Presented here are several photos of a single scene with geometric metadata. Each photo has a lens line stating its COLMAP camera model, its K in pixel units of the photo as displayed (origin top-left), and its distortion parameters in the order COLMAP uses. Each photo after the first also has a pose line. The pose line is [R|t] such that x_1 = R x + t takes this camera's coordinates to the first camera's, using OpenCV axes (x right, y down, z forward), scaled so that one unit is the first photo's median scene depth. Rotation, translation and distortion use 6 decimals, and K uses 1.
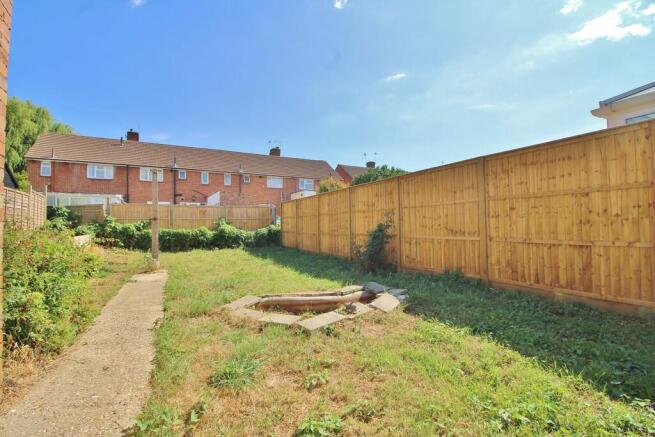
lens RADIAL K [[302.8, 0, 328.1], [0, 302.8, 218.9], [0, 0, 1]] dist [0.000596, -0.012709]
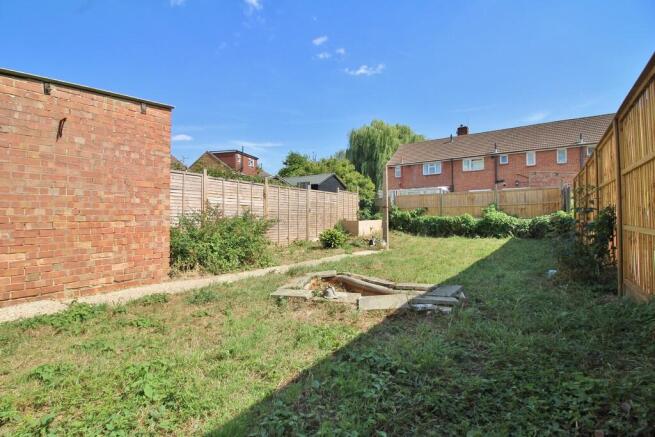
lens RADIAL K [[304.9, 0, 324.8], [0, 304.9, 217.0], [0, 0, 1]] dist [0.000069, -0.013899]
pose [[0.436905, 0.003764, -0.899500, 0.157877], [0.025275, 0.999545, 0.016459, 0.004971], [0.899153, -0.029926, 0.436611, 0.091497]]
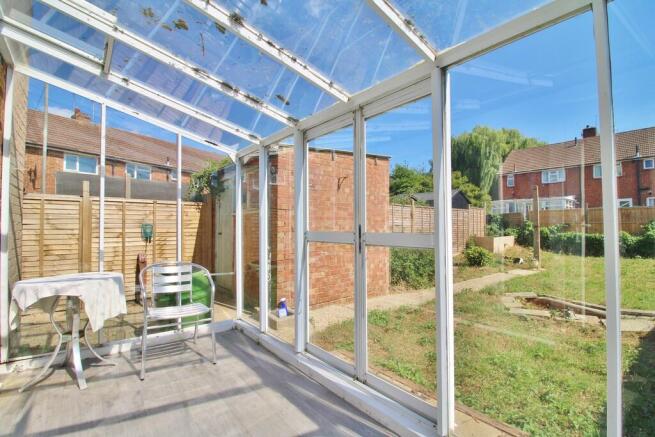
lens RADIAL K [[304.9, 0, 324.8], [0, 304.9, 217.0], [0, 0, 1]] dist [0.000069, -0.013899]
pose [[0.190422, -0.018222, -0.981533, 0.176909], [0.025950, 0.999572, -0.013522, -0.016640], [0.981359, -0.022896, 0.190813, -0.028115]]
